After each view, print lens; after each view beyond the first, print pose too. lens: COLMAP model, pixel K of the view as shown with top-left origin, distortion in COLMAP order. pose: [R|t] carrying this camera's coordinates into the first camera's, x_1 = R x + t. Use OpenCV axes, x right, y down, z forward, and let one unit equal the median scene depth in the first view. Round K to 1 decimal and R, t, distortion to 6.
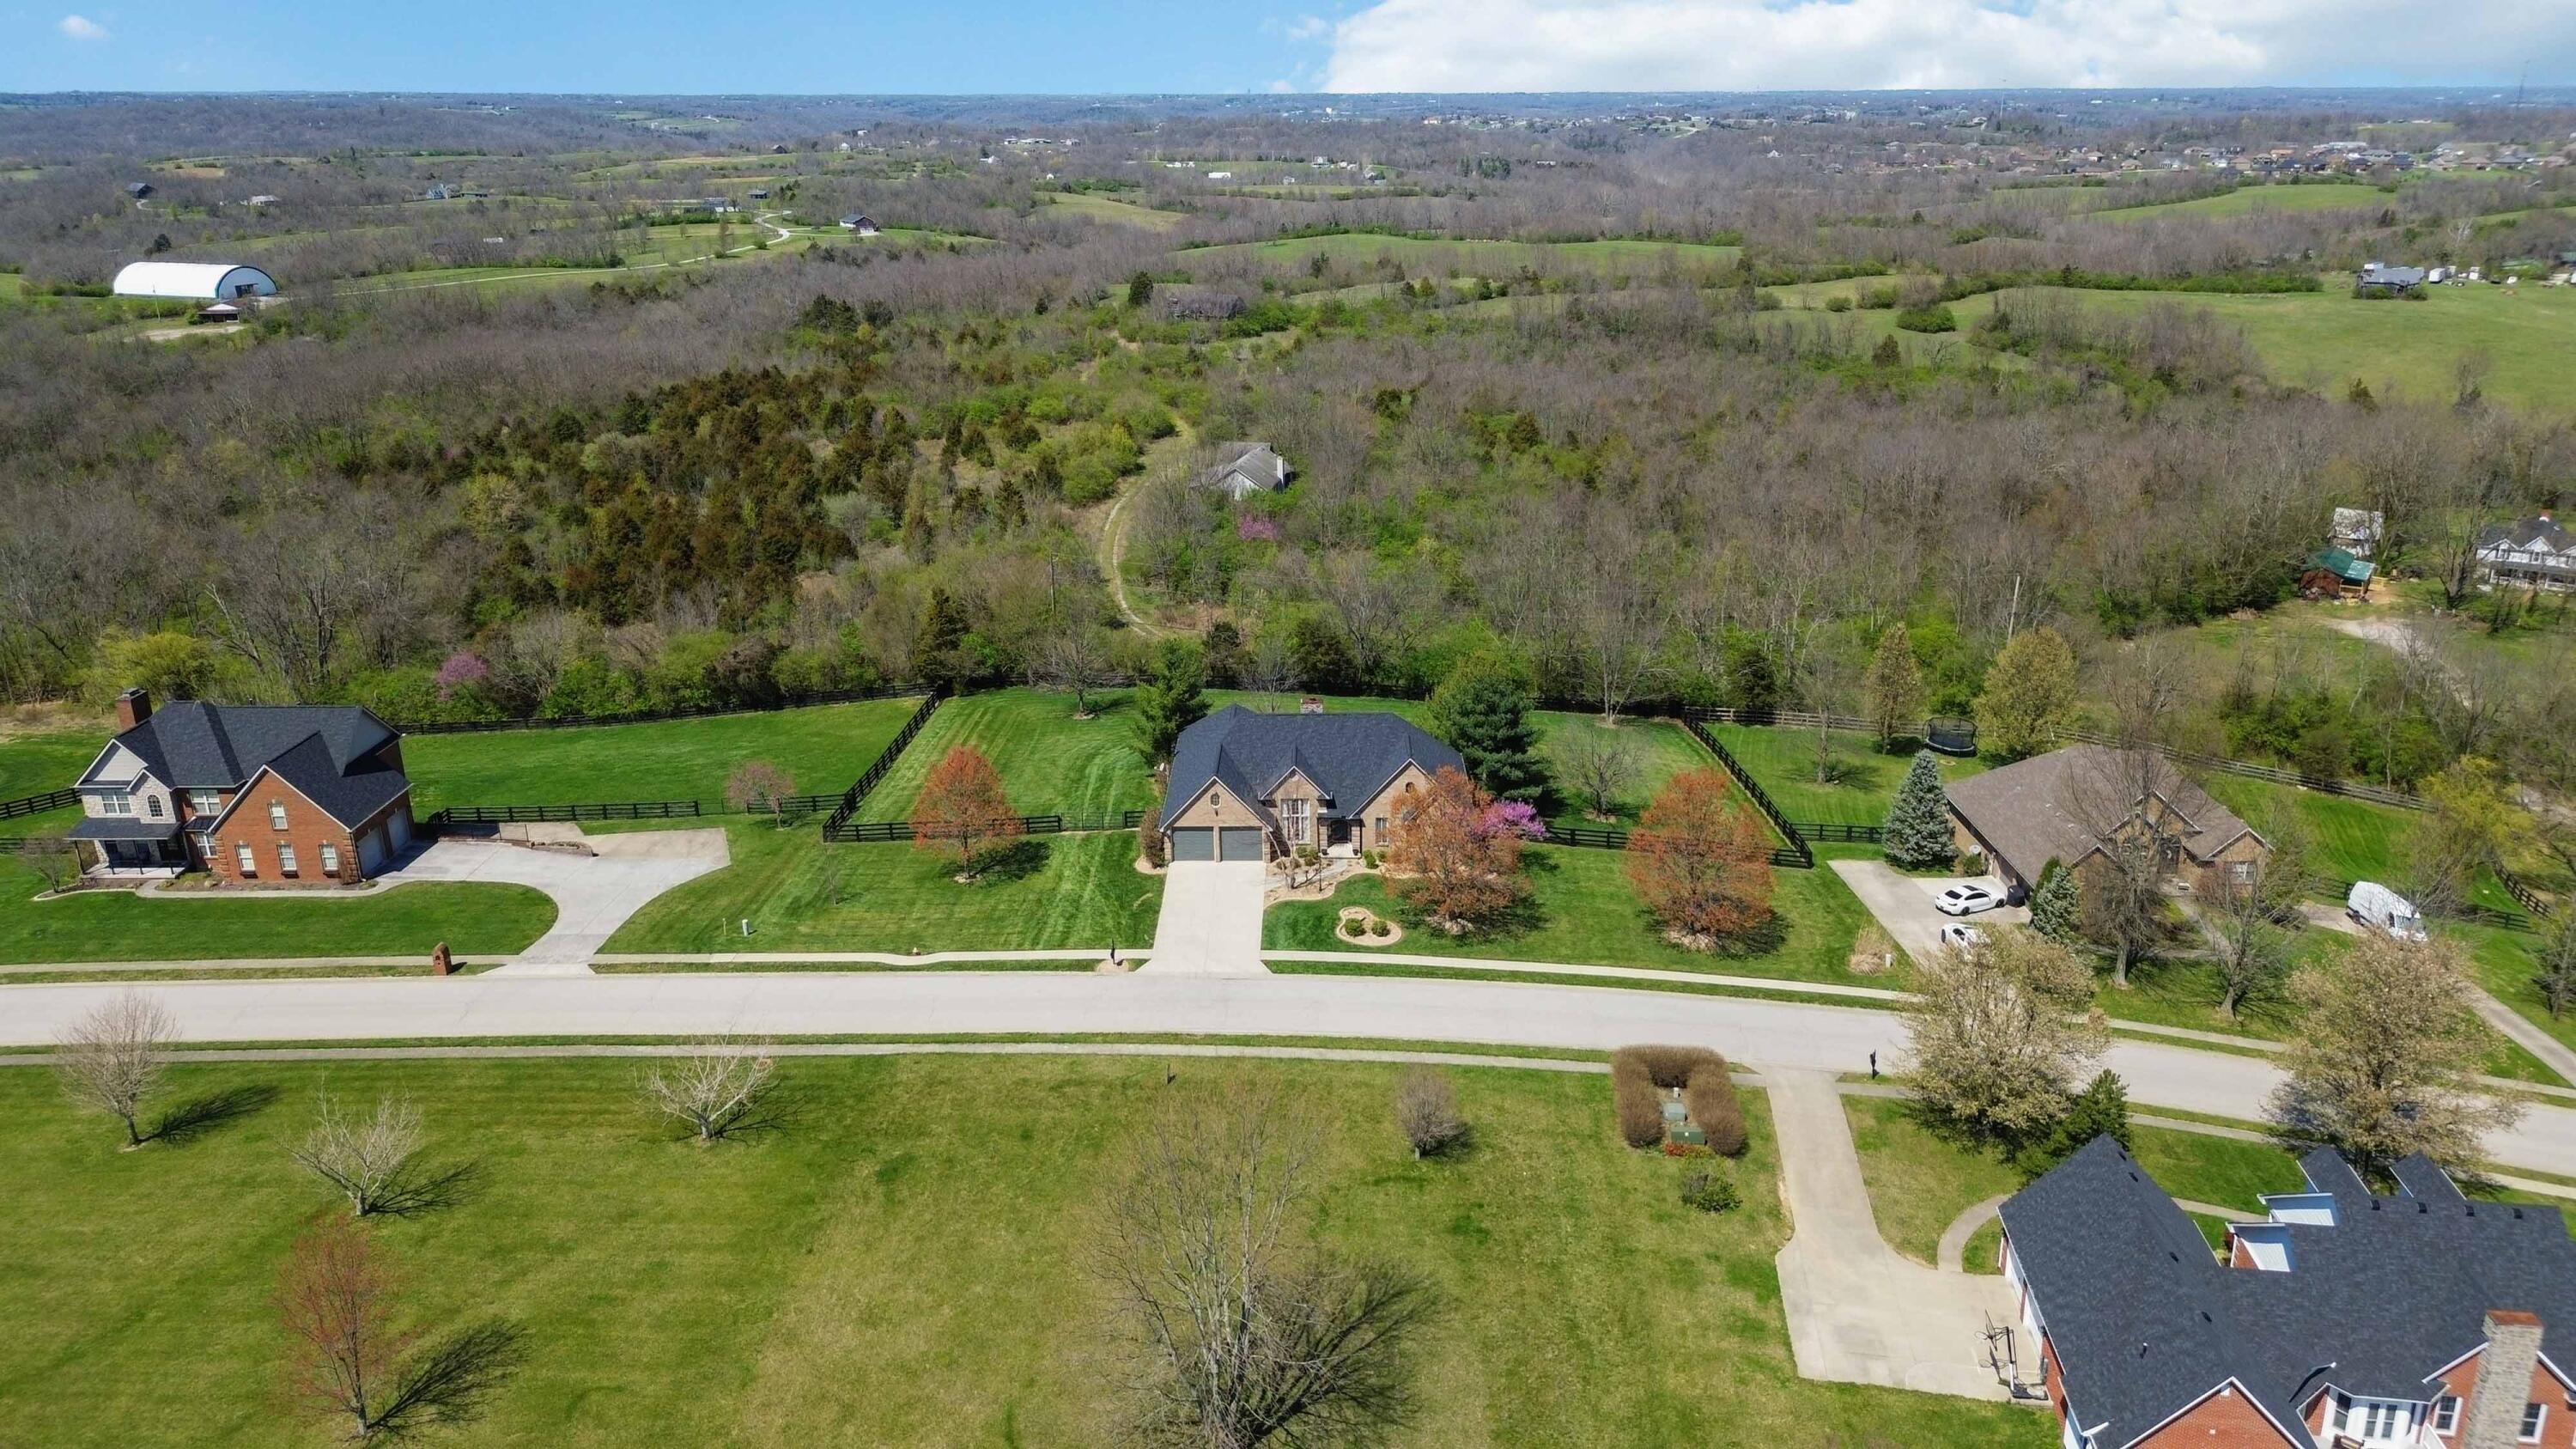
lens RADIAL K [[1807.7, 0, 1313.7], [0, 1807.7, 739.1], [0, 0, 1]] dist [0.061338, -0.066172]
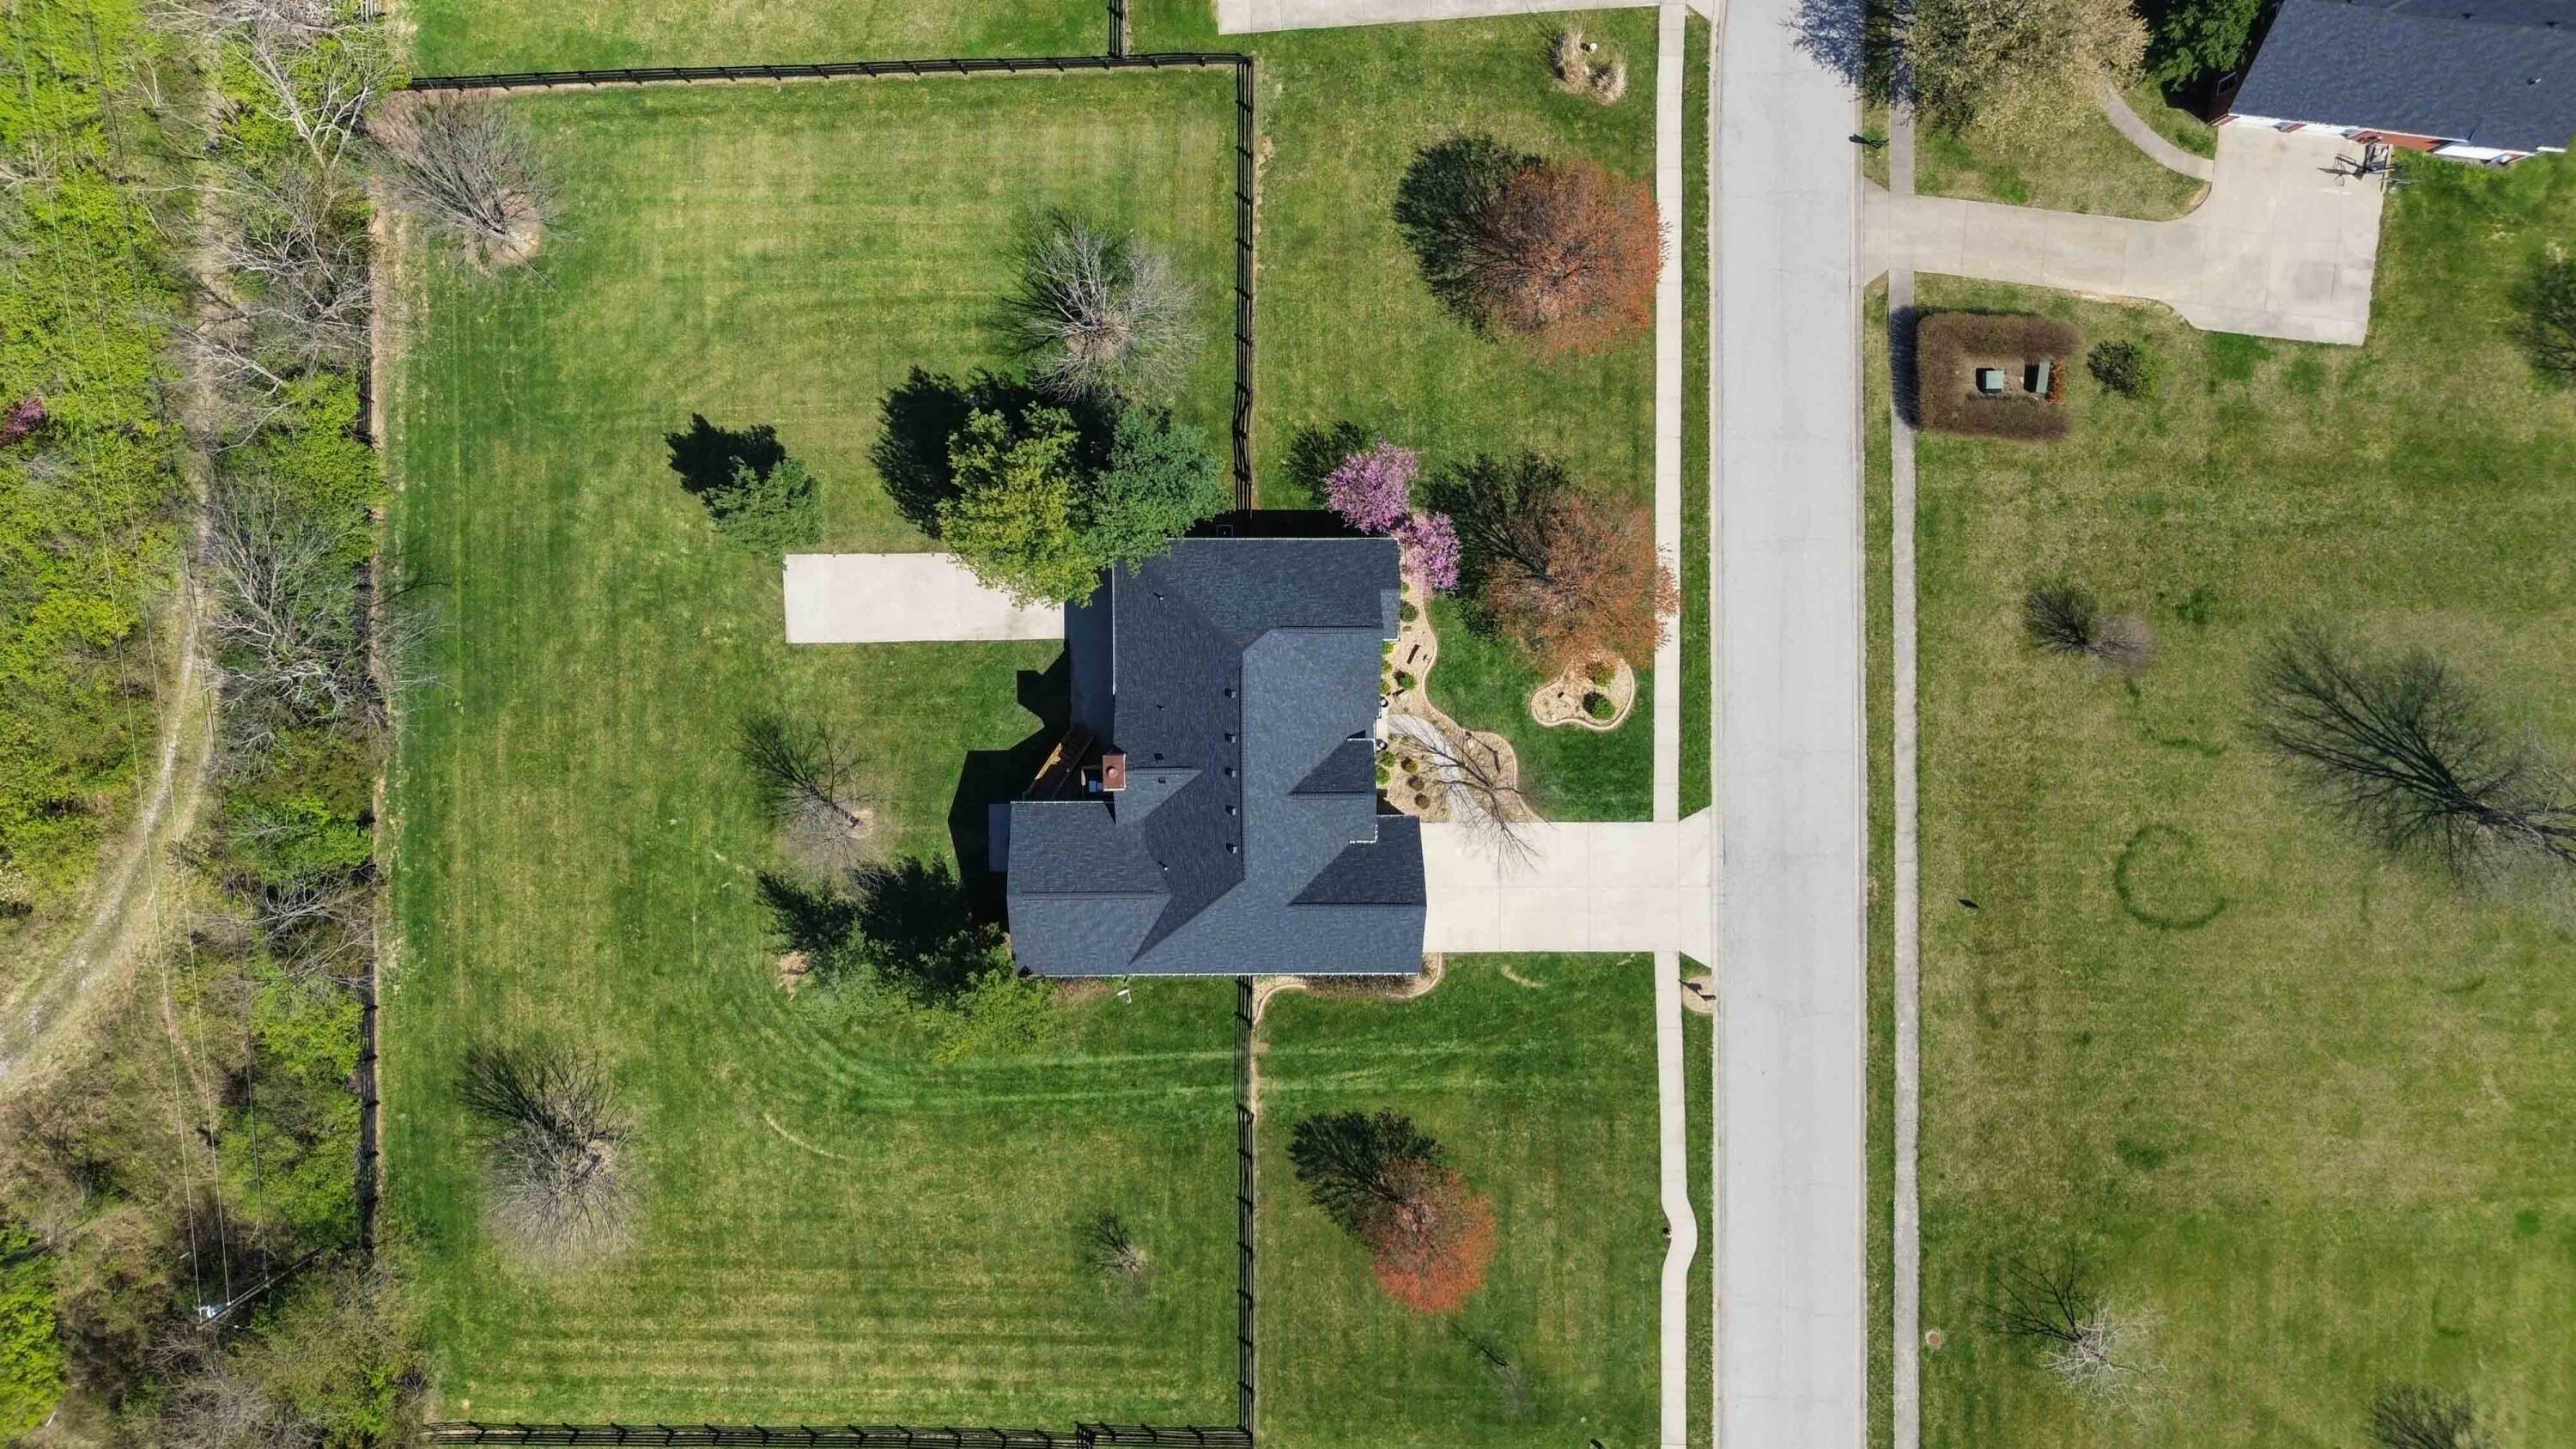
lens RADIAL K [[1807.7, 0, 1313.7], [0, 1807.7, 739.1], [0, 0, 1]] dist [0.061338, -0.066172]
pose [[-0.006154, -0.999340, -0.035790, 0.024555], [0.336924, -0.035770, 0.940852, -0.452691], [-0.941512, -0.006268, 0.336922, 0.548598]]
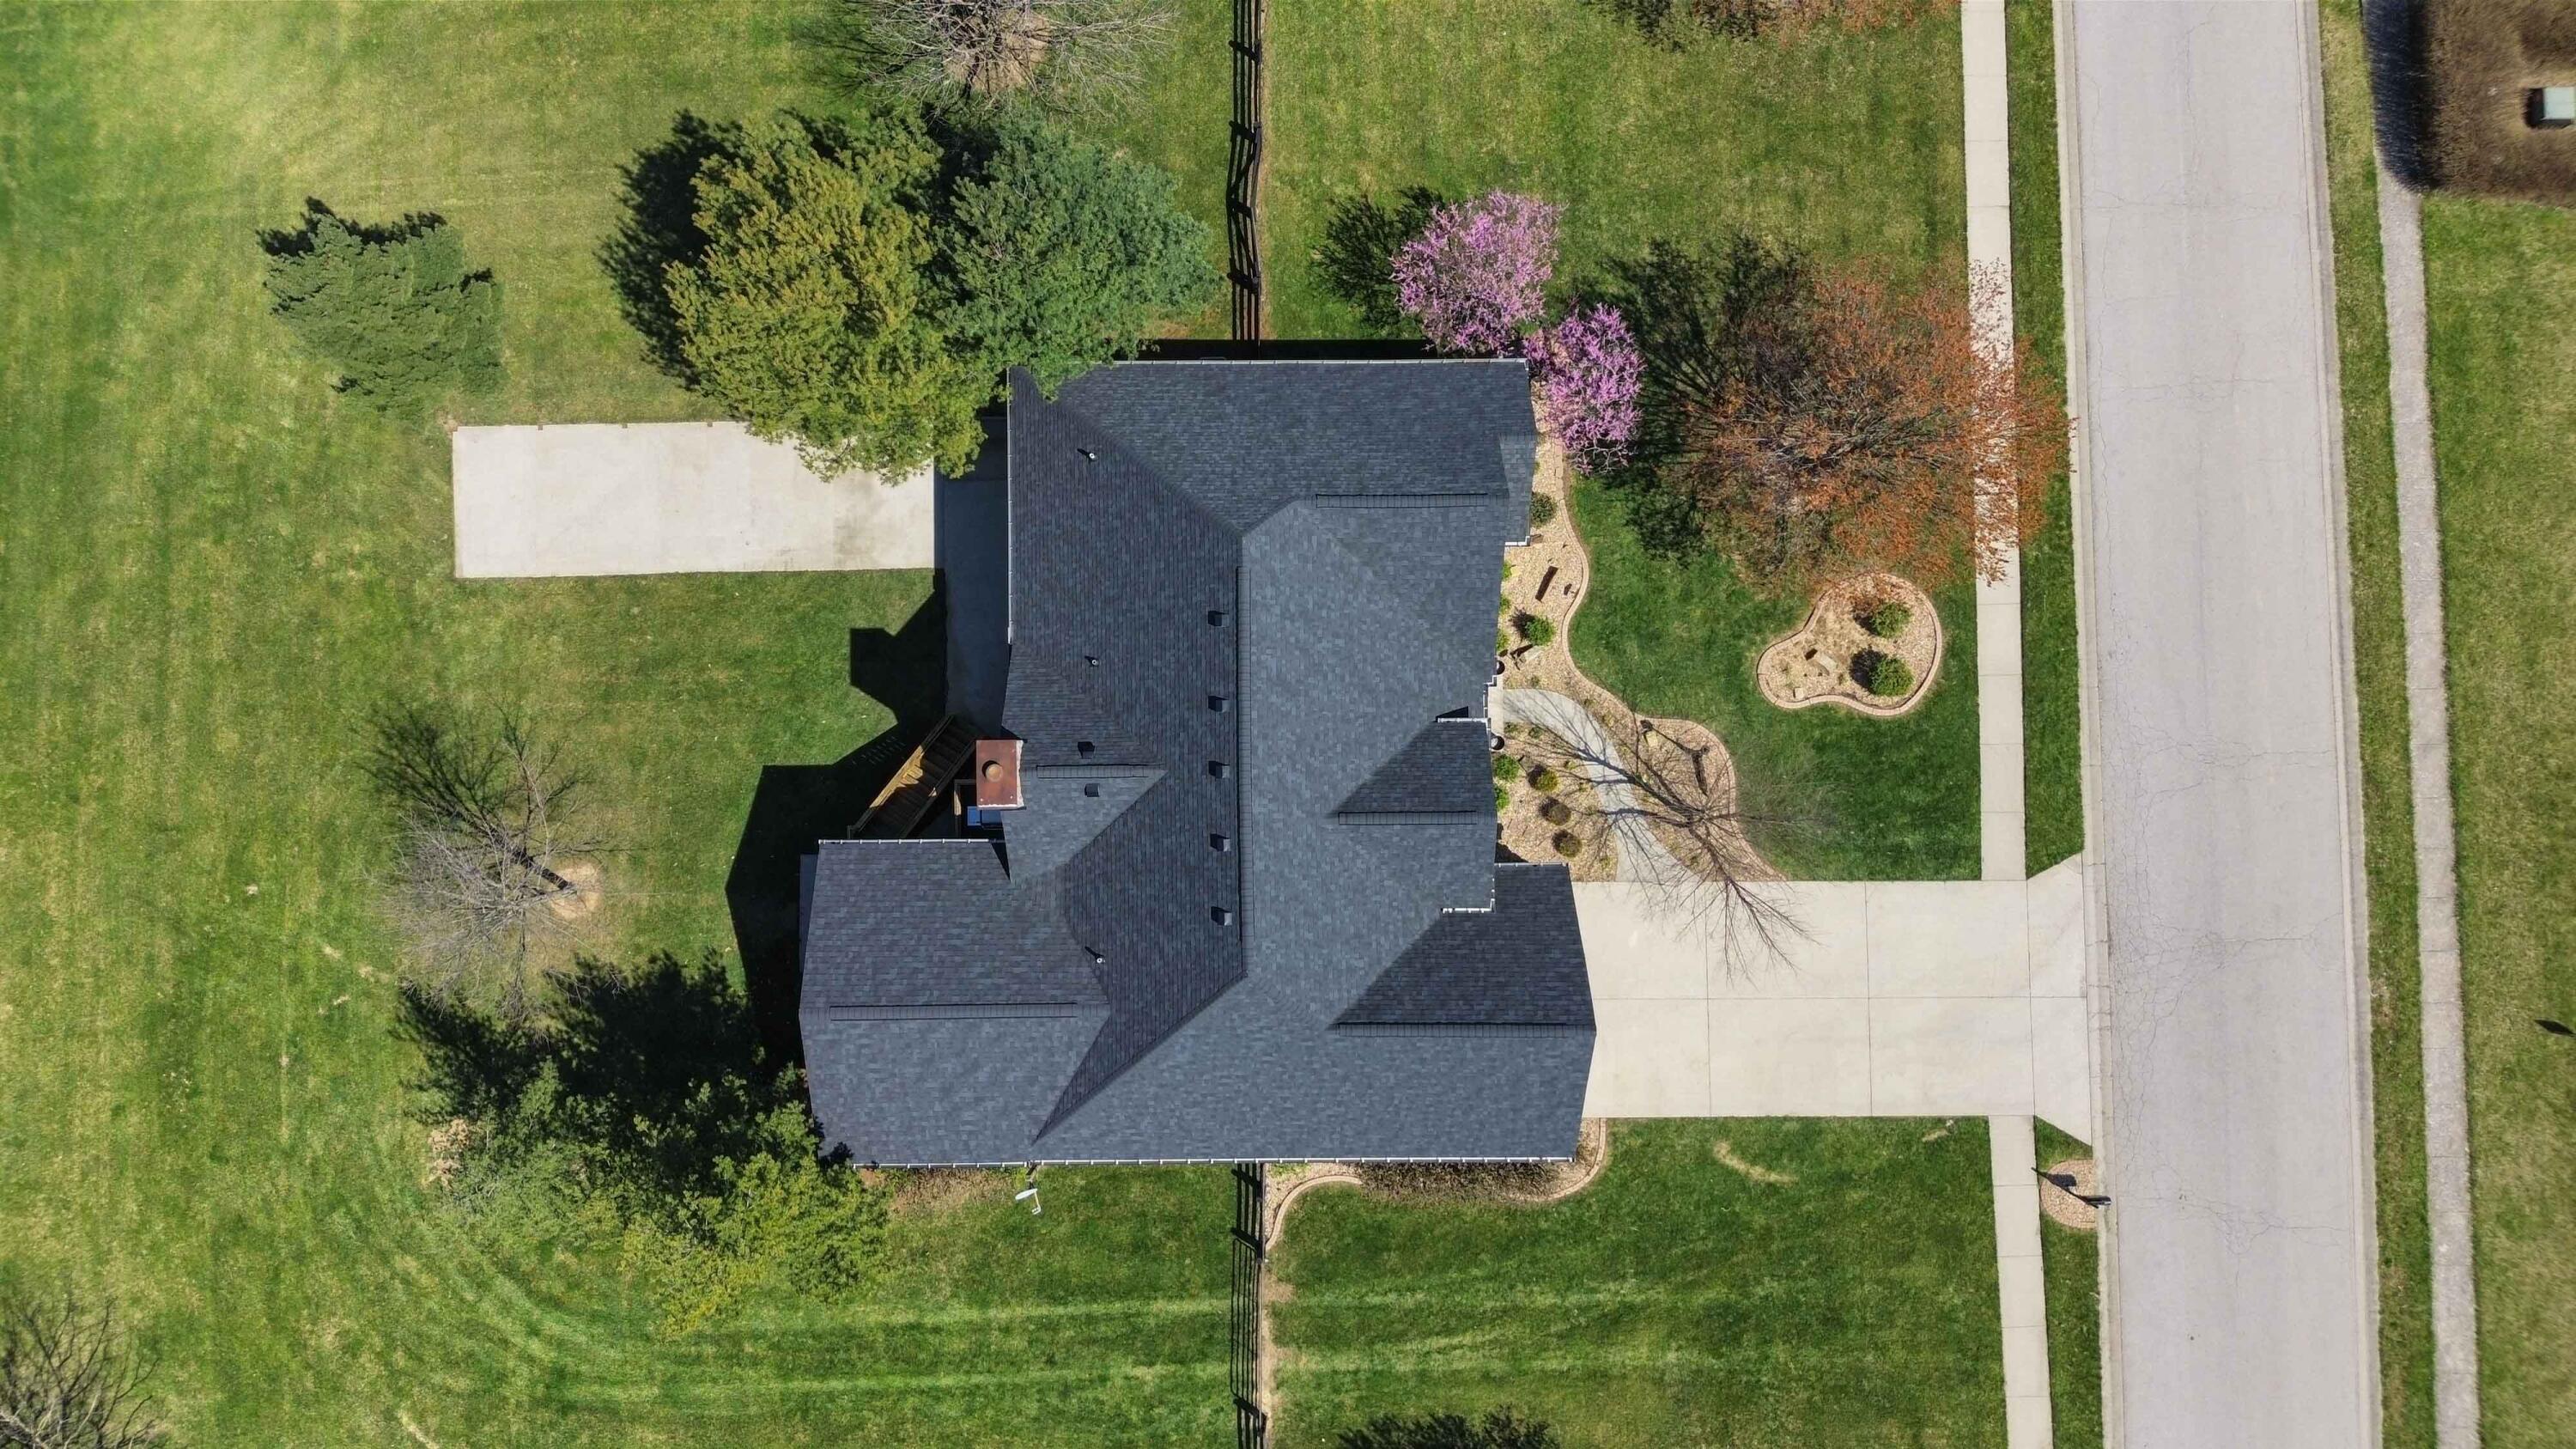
lens RADIAL K [[1807.7, 0, 1313.7], [0, 1807.7, 739.1], [0, 0, 1]] dist [0.061338, -0.066172]
pose [[-0.010348, -0.999228, 0.037912, -0.005943], [0.345141, 0.032015, 0.938005, -0.240924], [-0.938494, 0.022792, 0.344543, 0.631846]]
